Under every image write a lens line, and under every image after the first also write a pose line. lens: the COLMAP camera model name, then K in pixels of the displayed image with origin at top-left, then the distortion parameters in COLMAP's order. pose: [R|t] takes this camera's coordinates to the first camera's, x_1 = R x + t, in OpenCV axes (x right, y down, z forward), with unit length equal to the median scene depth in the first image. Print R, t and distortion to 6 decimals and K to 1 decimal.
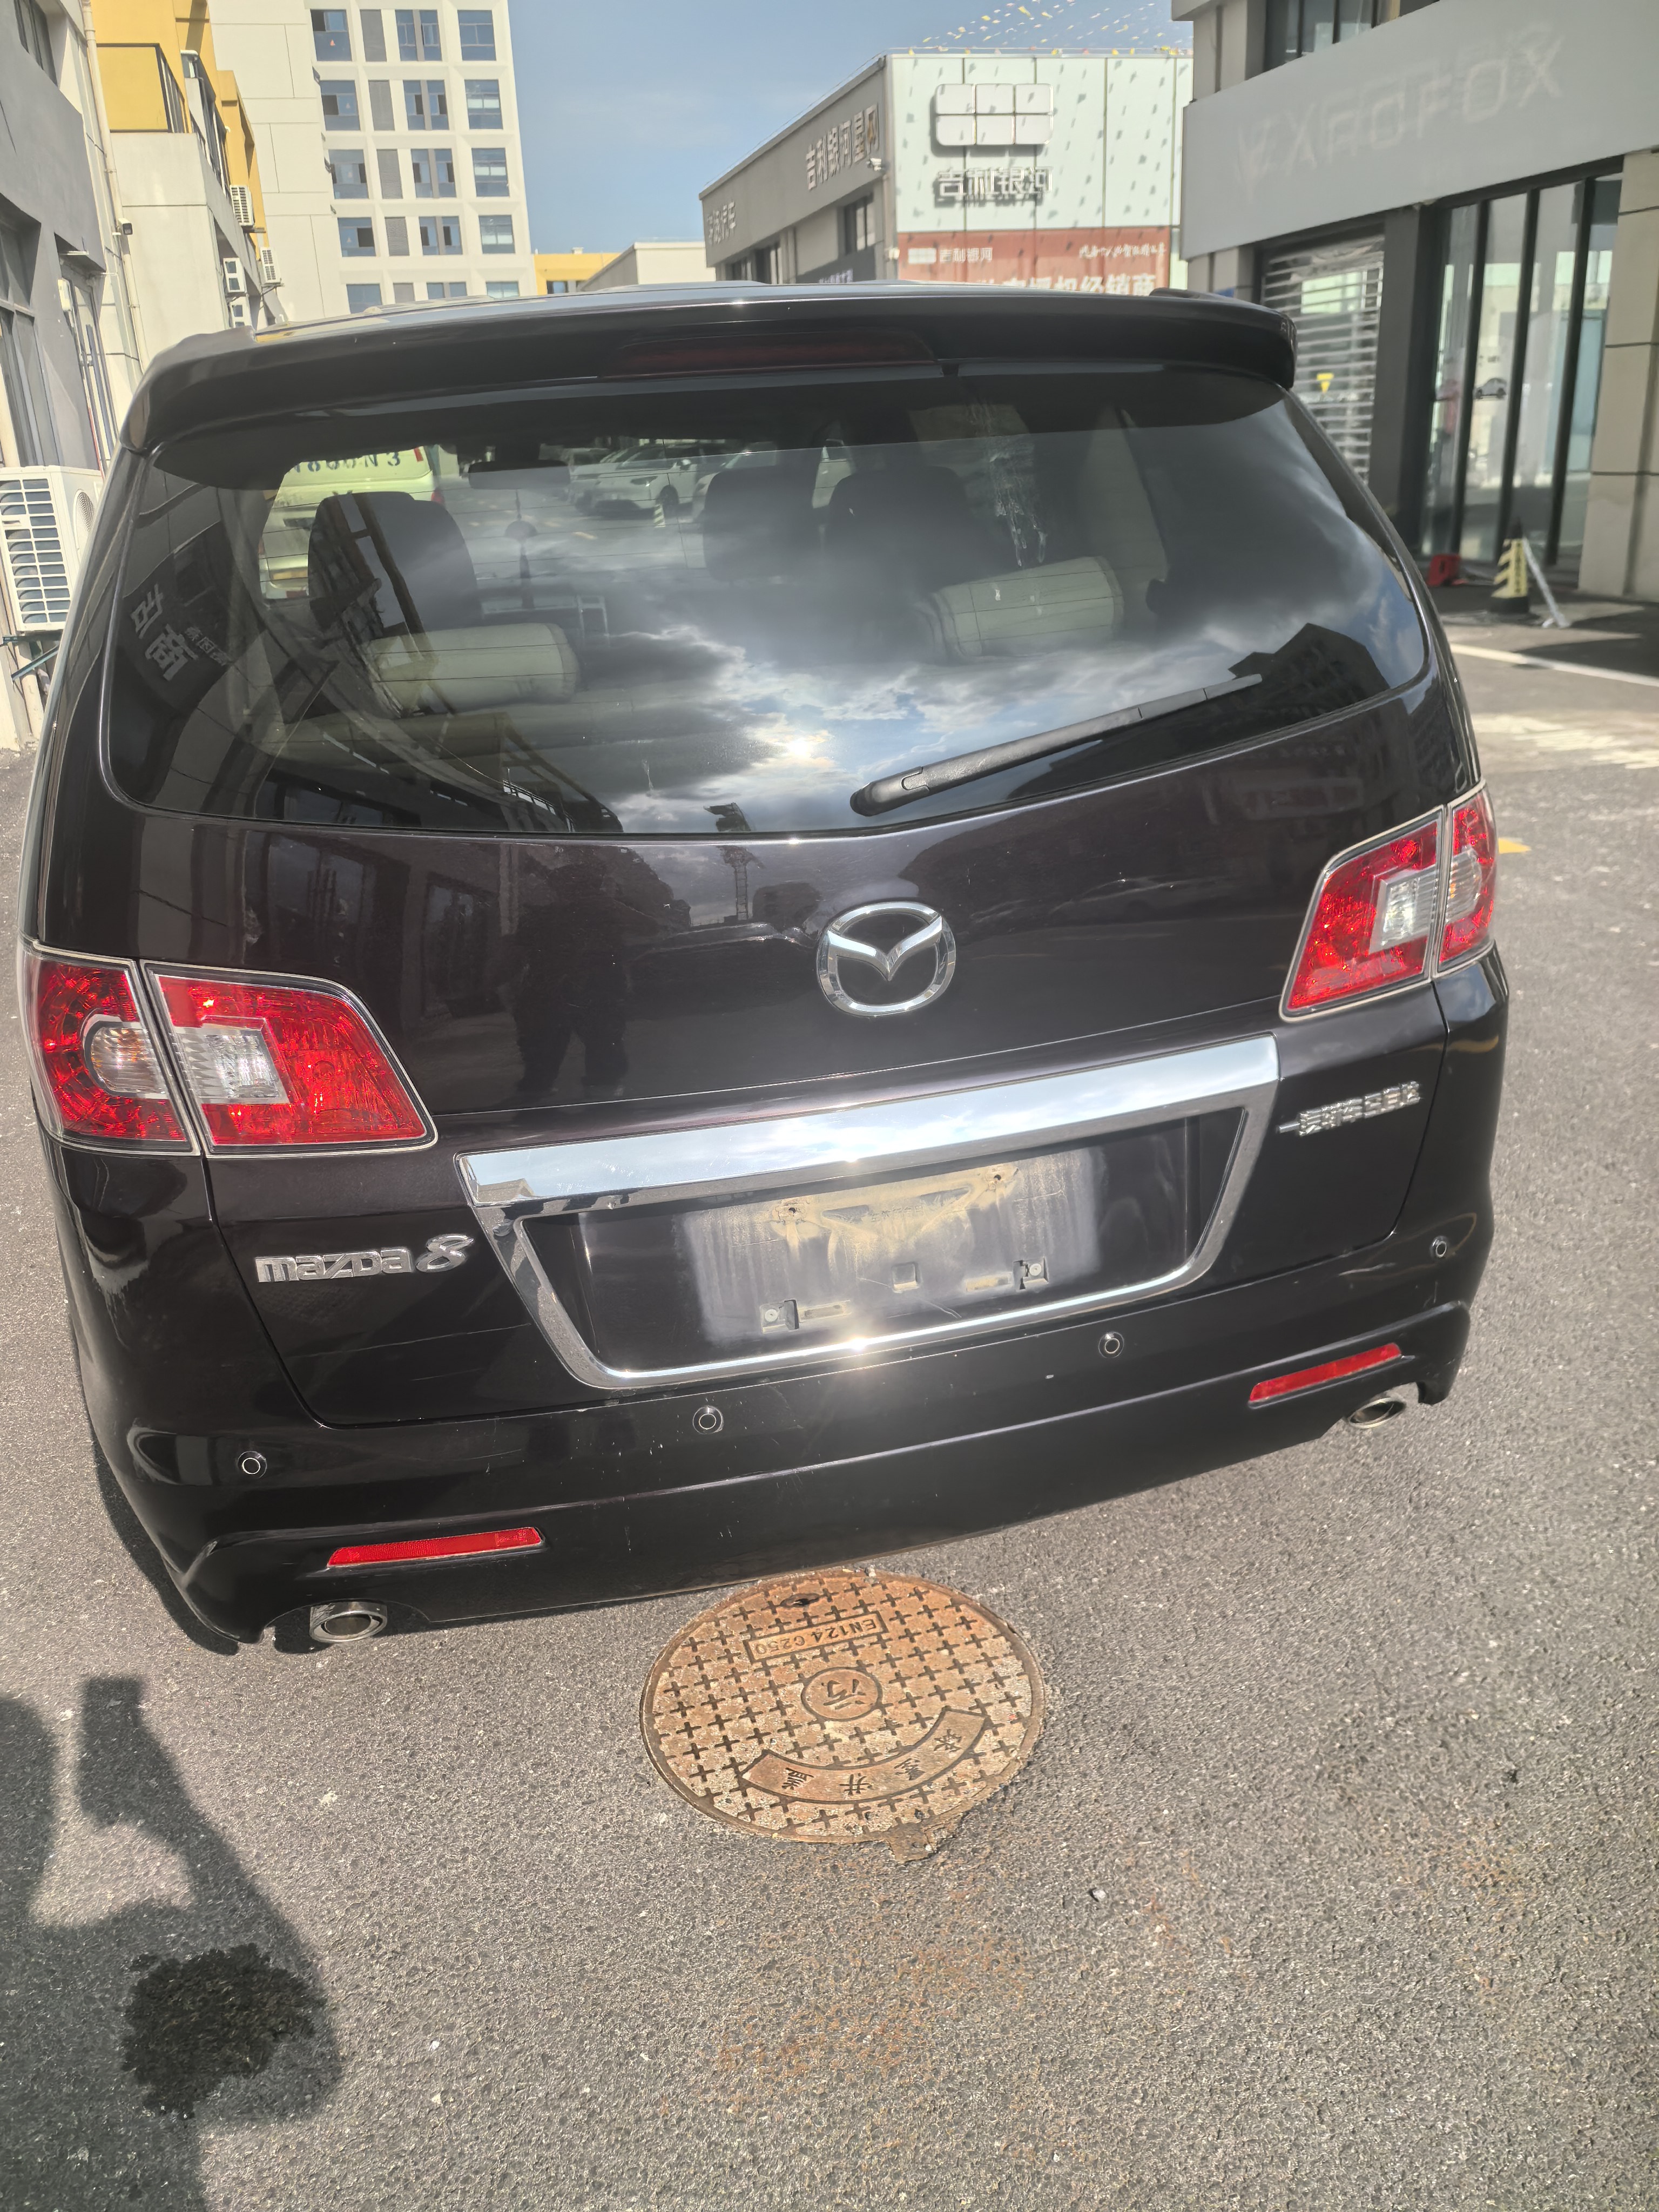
lens RADIAL K [[1872.1, 0, 829.5], [0, 1872.1, 1106.0], [0, 0, 1]] dist [0.072775, -0.140901]
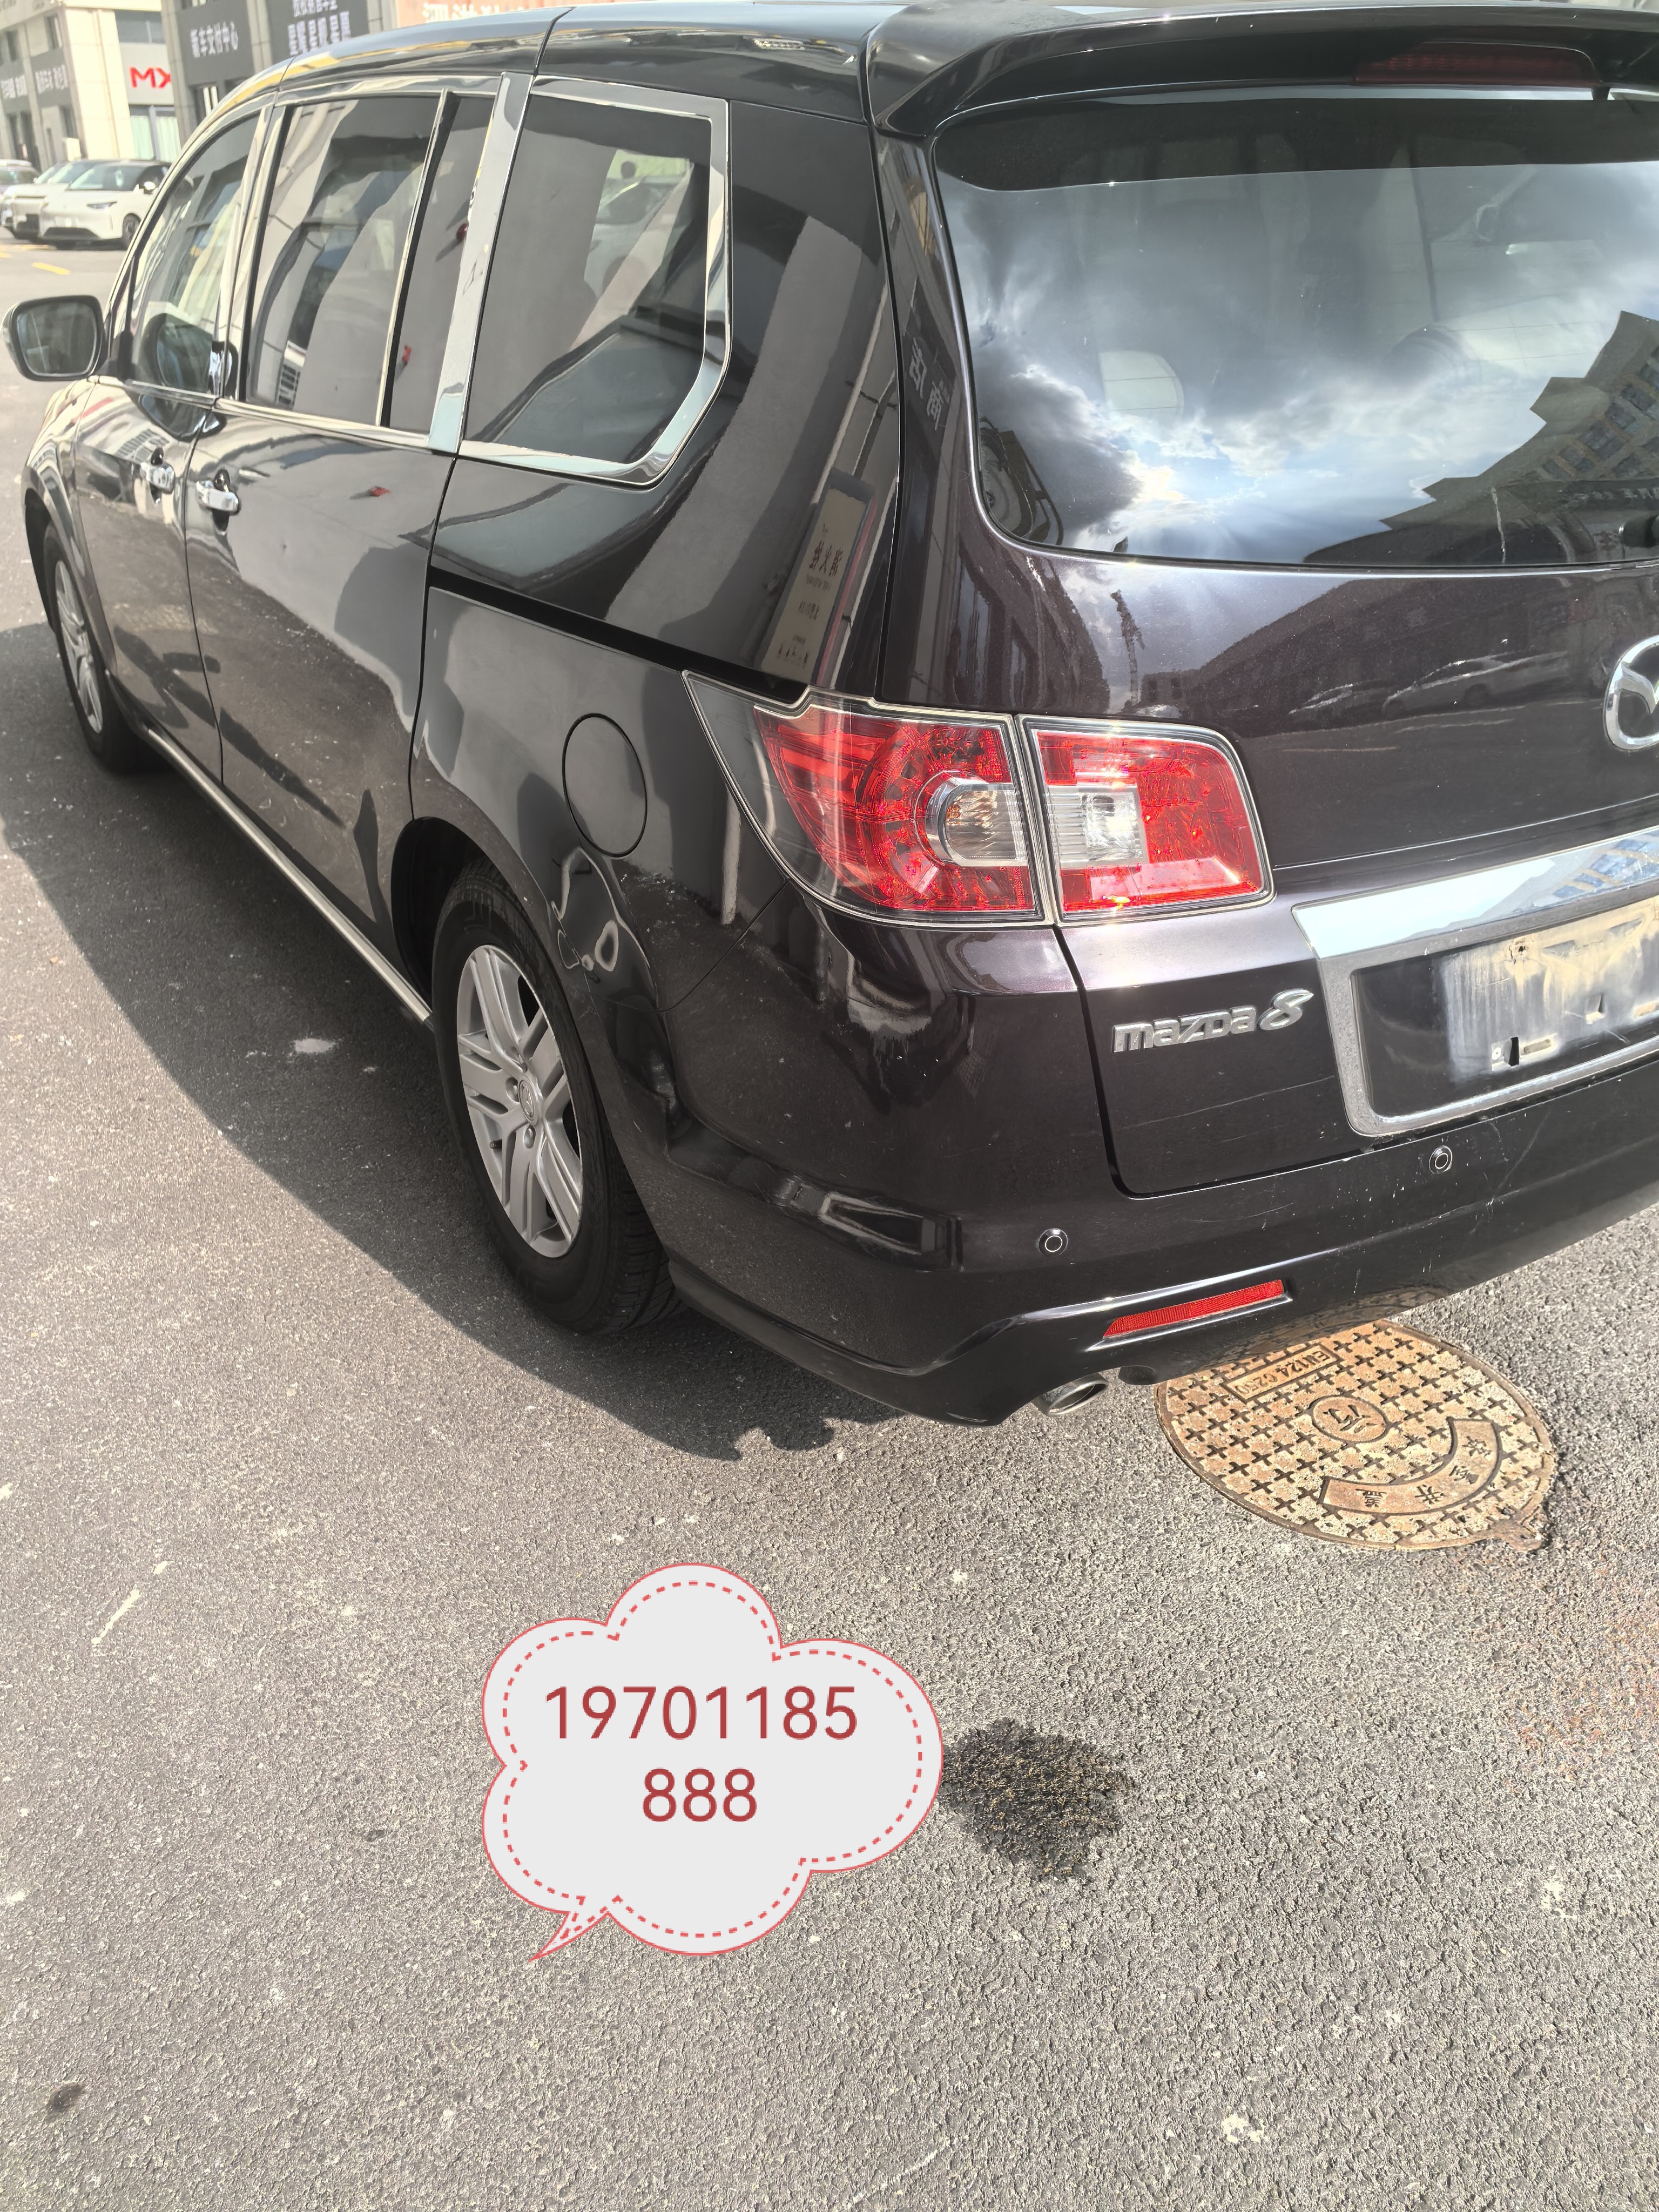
lens RADIAL K [[1903.0, 0, 829.5], [0, 1903.0, 1106.0], [0, 0, 1]] dist [-0.000651, 0.000964]
pose [[0.964149, -0.081358, 0.252582, -0.638157], [0.052152, 0.991372, 0.120253, -0.003695], [-0.260187, -0.102769, 0.960074, 0.092259]]
